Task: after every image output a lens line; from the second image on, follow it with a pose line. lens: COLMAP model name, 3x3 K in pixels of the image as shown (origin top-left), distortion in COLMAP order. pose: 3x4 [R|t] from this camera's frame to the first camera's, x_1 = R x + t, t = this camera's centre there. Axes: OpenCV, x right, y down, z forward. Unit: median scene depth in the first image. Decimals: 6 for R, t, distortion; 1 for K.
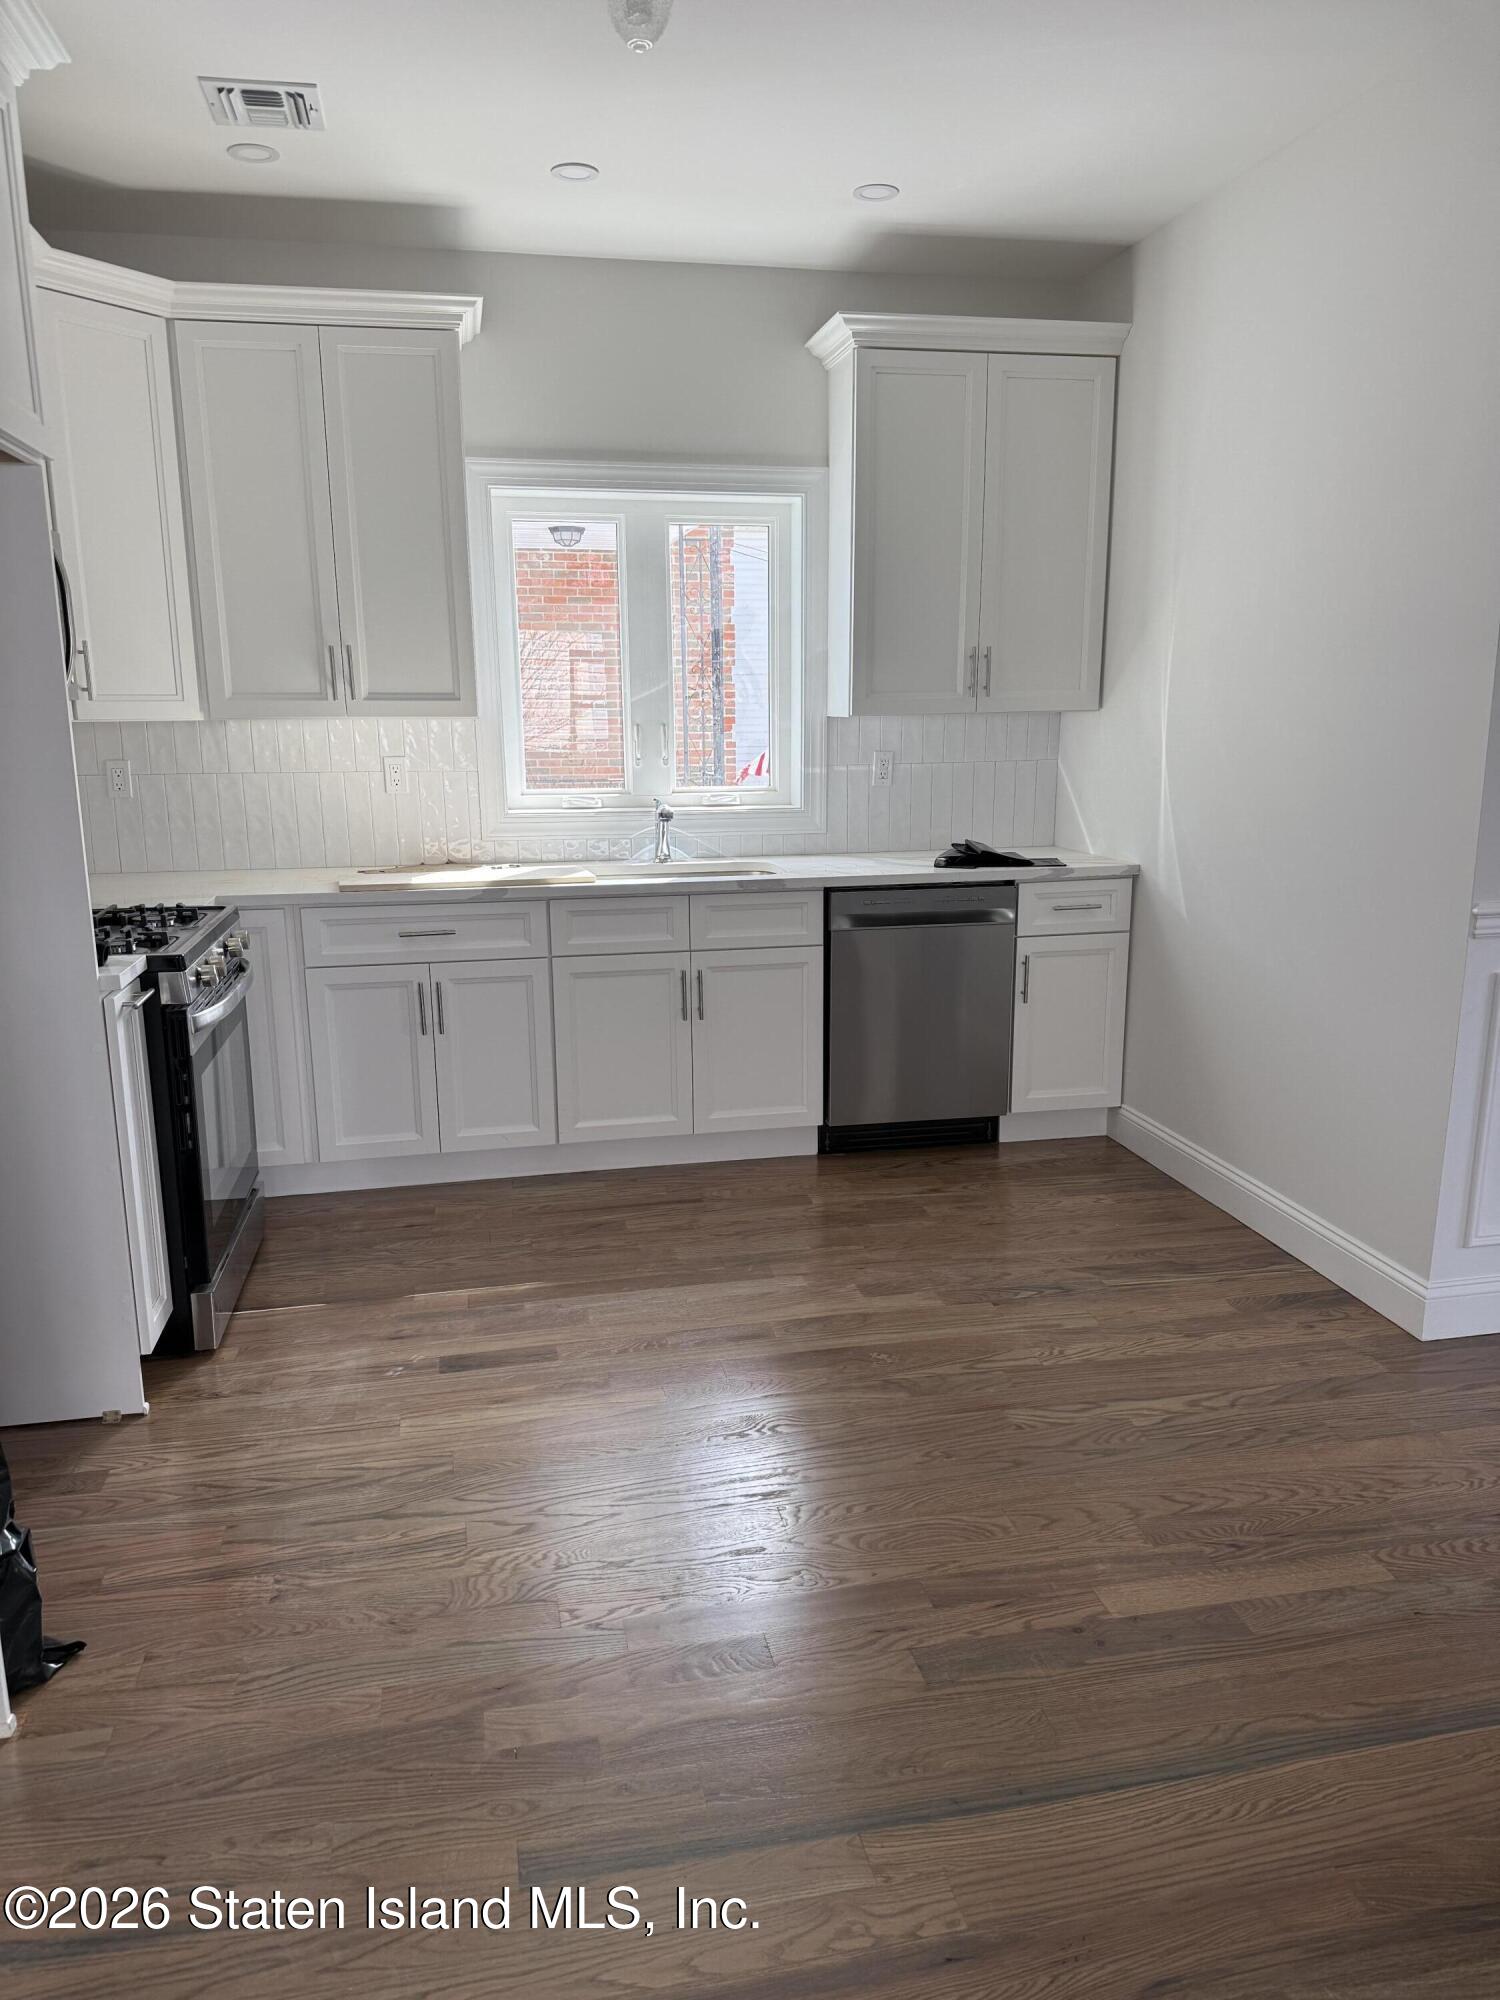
lens RADIAL K [[1393.9, 0, 754.7], [0, 1393.9, 1005.3], [0, 0, 1]] dist [0.098128, -0.140423]
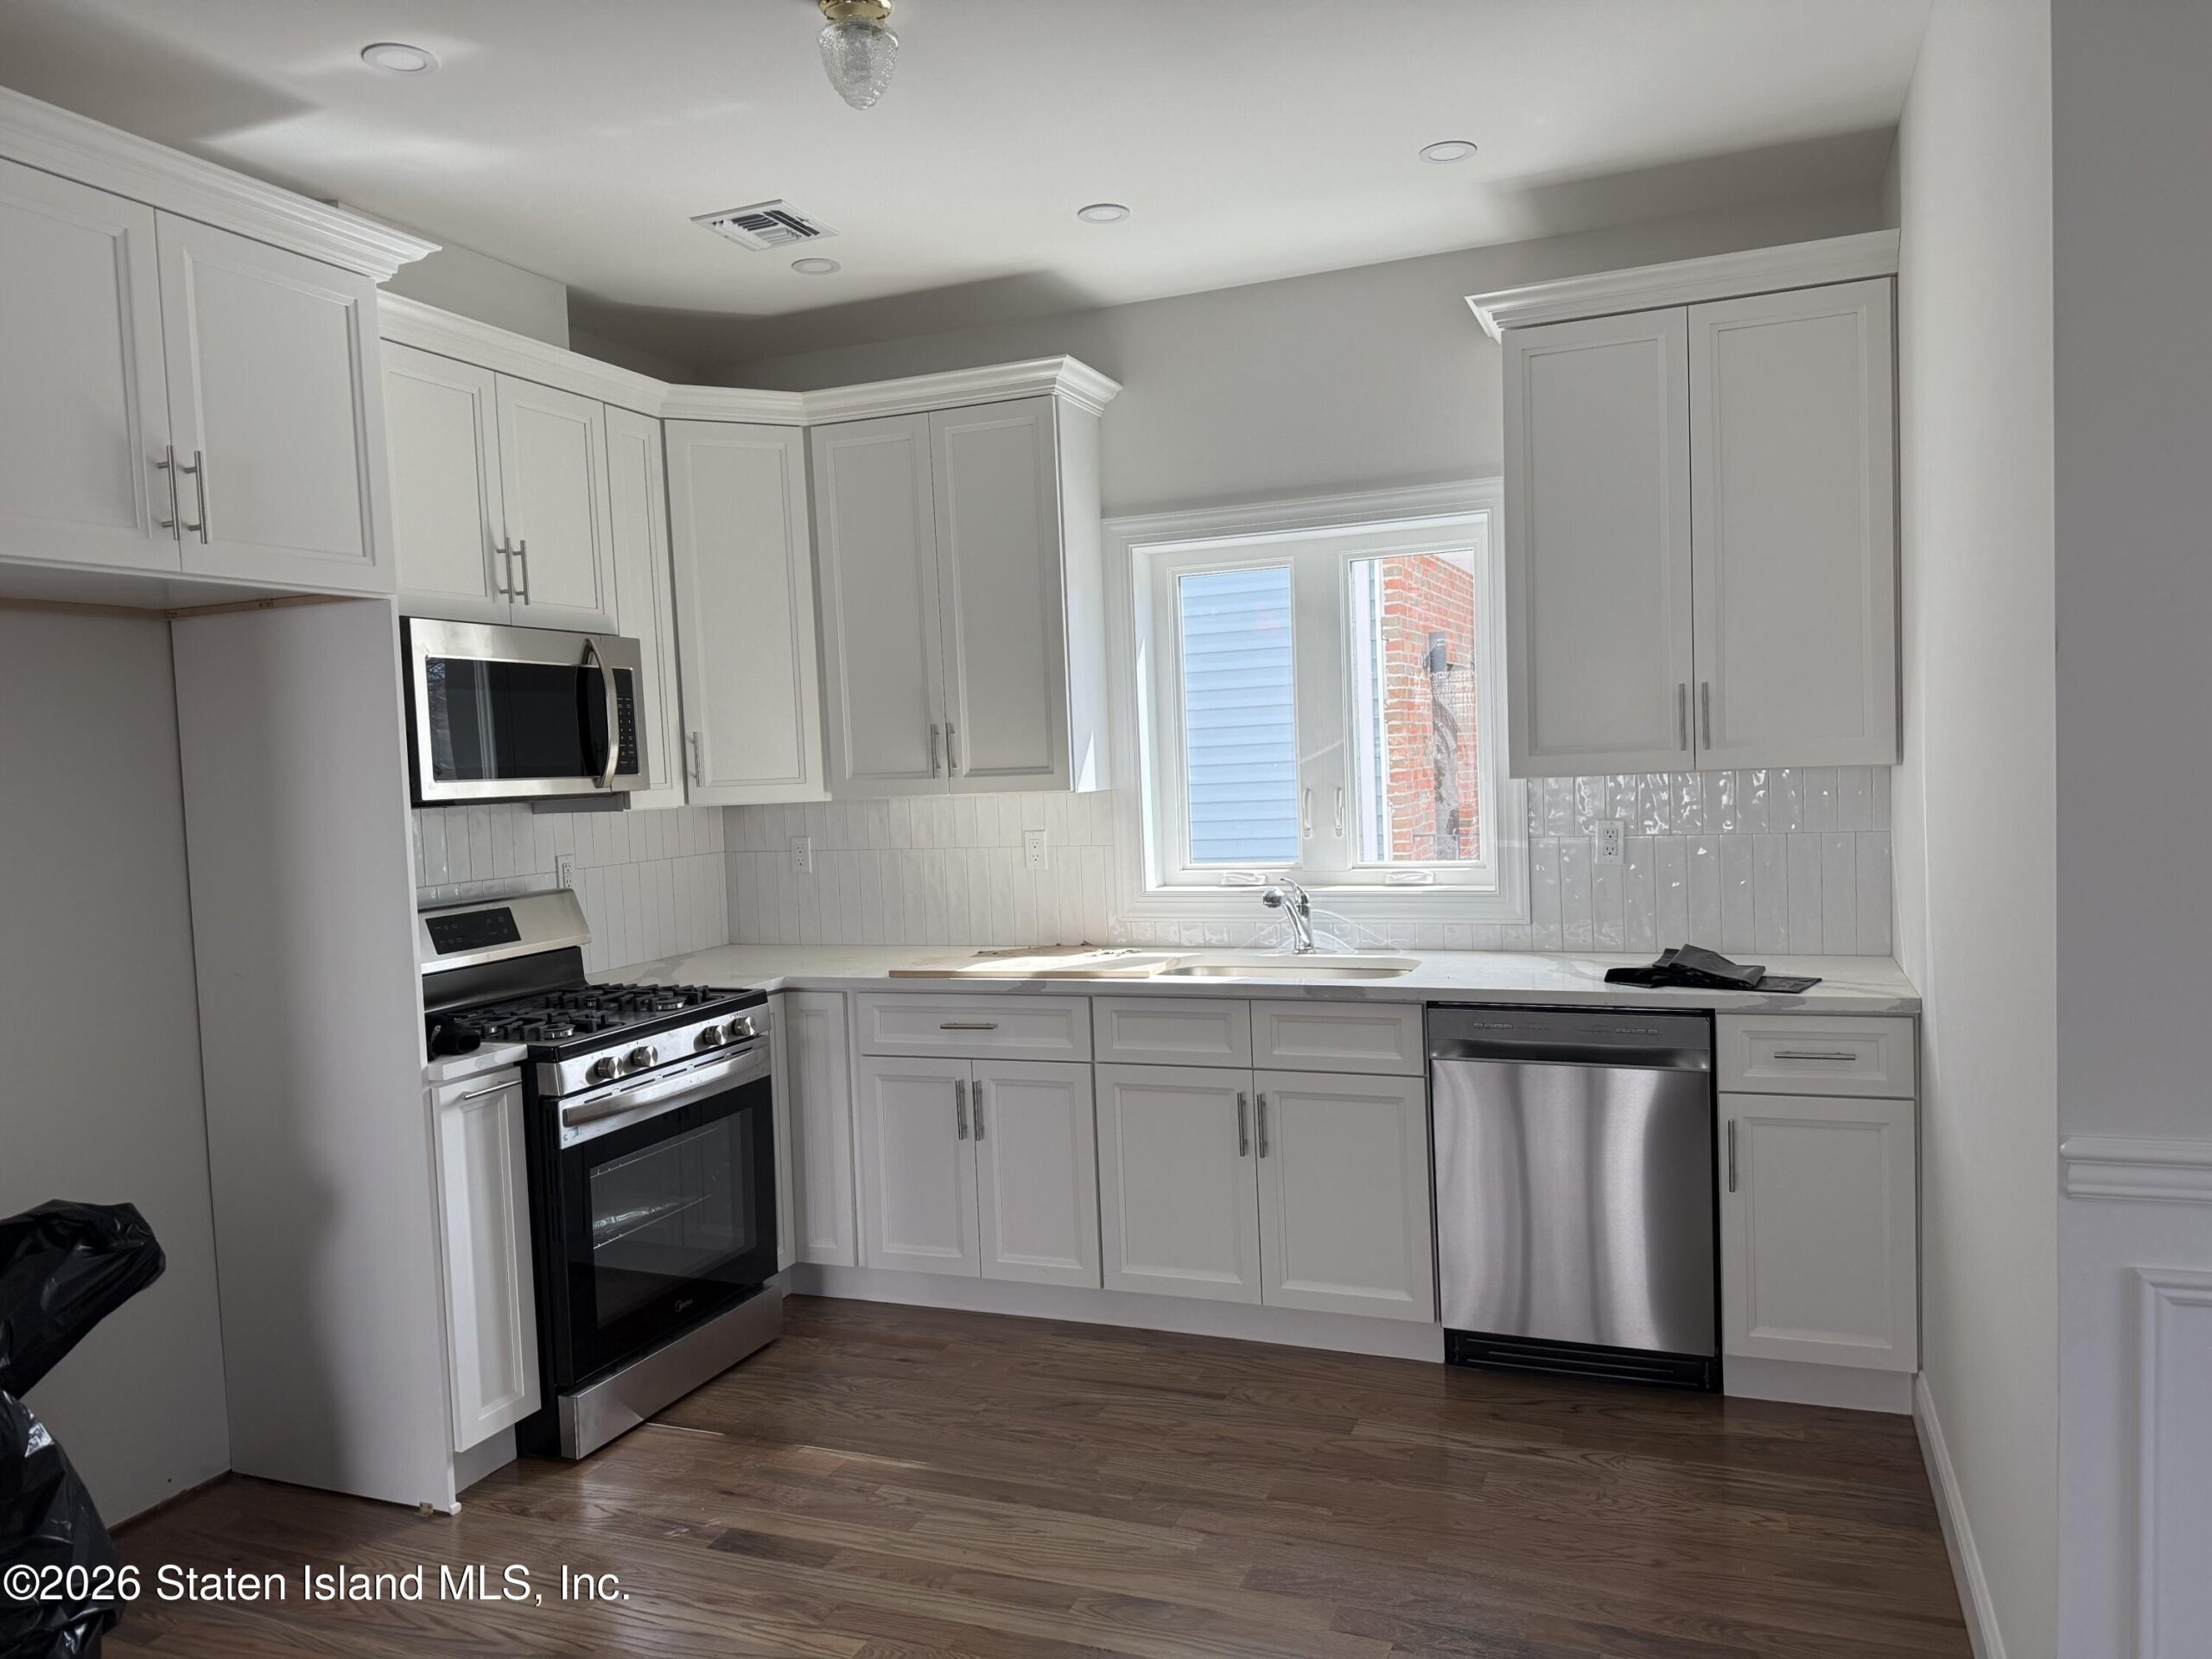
lens RADIAL K [[1541.7, 0, 1120.7], [0, 1541.7, 824.3], [0, 0, 1]] dist [0.098128, -0.140423]
pose [[0.830964, -0.002733, -0.556320, 0.393466], [-0.084136, 0.987869, -0.130525, -0.056453], [0.549928, 0.155268, 0.820653, 0.205057]]
